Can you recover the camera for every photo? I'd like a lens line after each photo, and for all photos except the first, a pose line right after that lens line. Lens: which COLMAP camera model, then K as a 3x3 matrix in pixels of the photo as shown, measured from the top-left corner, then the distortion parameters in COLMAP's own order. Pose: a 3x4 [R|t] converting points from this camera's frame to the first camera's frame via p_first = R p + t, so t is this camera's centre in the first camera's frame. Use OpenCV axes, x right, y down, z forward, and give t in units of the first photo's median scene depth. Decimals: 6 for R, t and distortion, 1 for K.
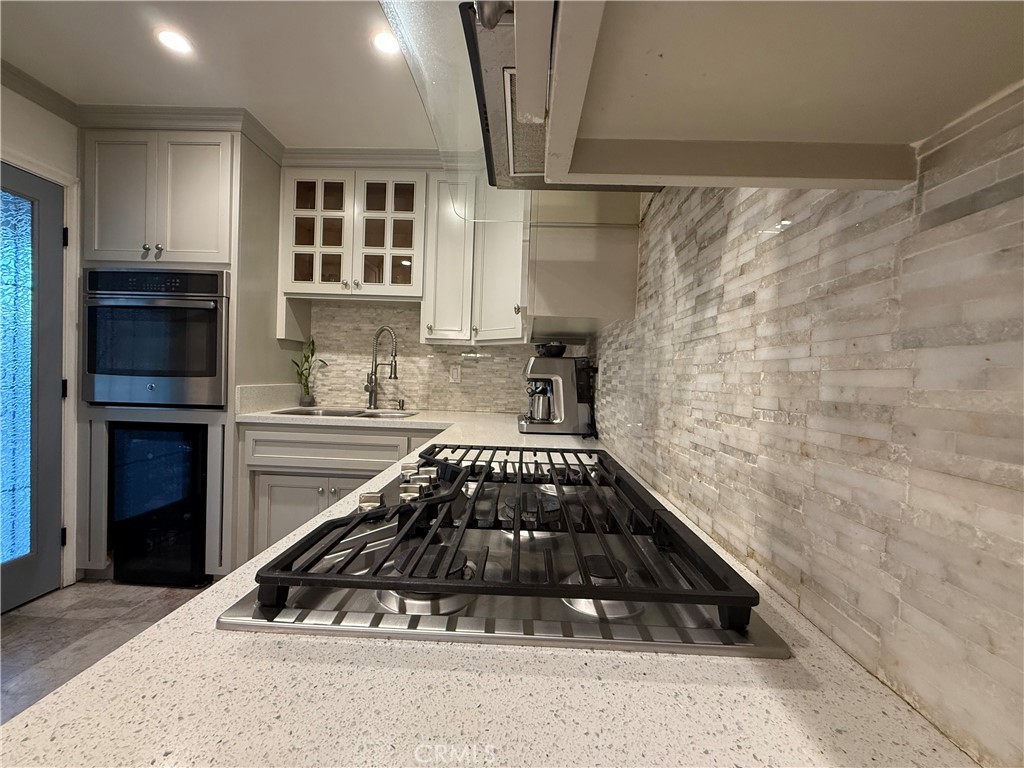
lens RADIAL K [[408.1, 0, 512.7], [0, 408.1, 385.0], [0, 0, 1]] dist [0.000058, -0.000140]
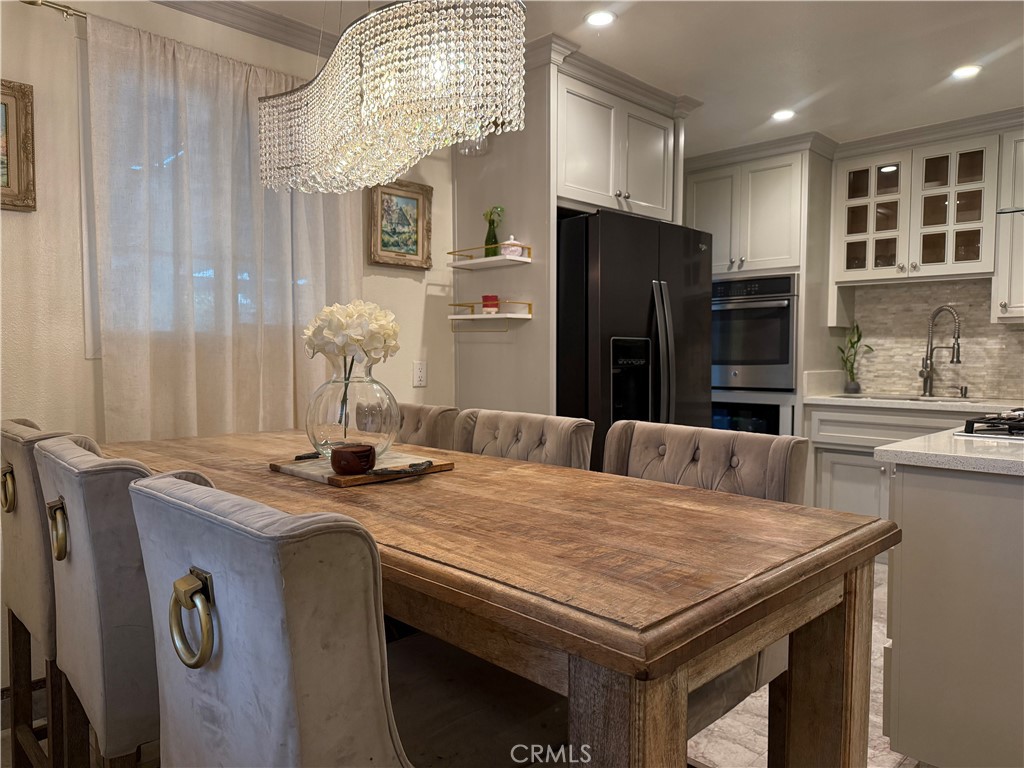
lens RADIAL K [[719.4, 0, 511.9], [0, 719.4, 389.9], [0, 0, 1]] dist [0.001201, -0.007411]
pose [[0.718955, 0.004198, -0.695044, 0.118744], [0.006081, 0.999905, 0.012331, 0.020097], [0.695030, -0.013092, 0.718861, -0.889801]]
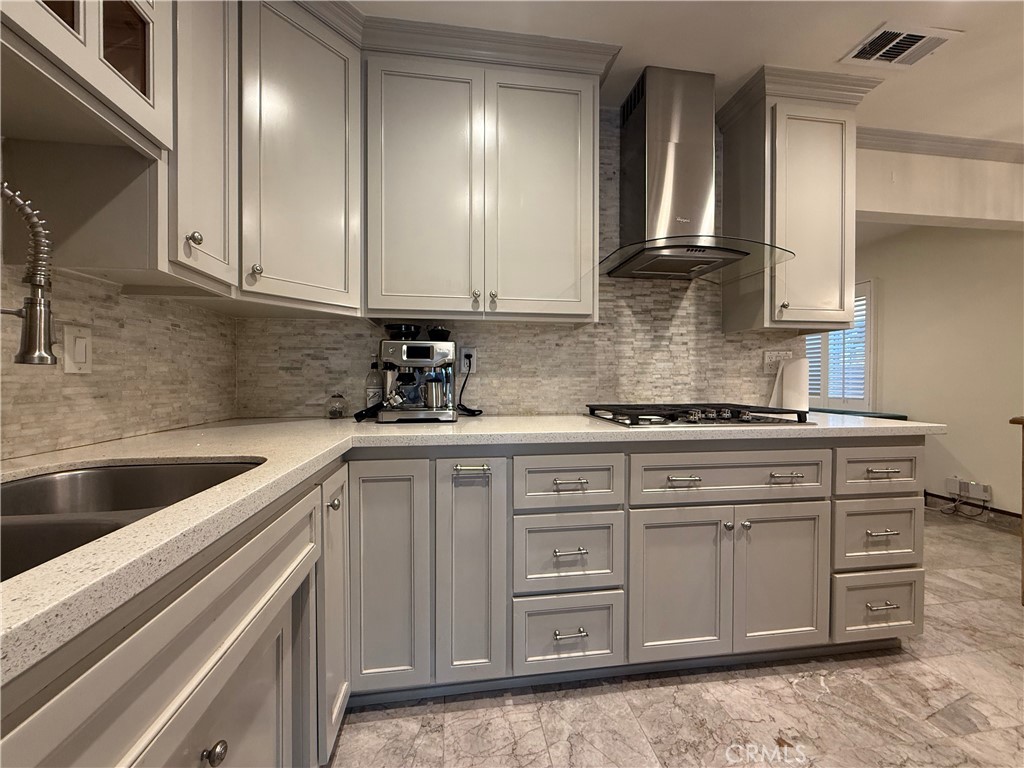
lens RADIAL K [[408.1, 0, 512.5], [0, 408.1, 384.5], [0, 0, 1]] dist [0.000058, -0.000140]
pose [[-0.172916, -0.044581, 0.983927, -0.652376], [0.016213, 0.998711, 0.048100, -0.007760], [-0.984803, 0.024270, -0.171970, 0.728935]]
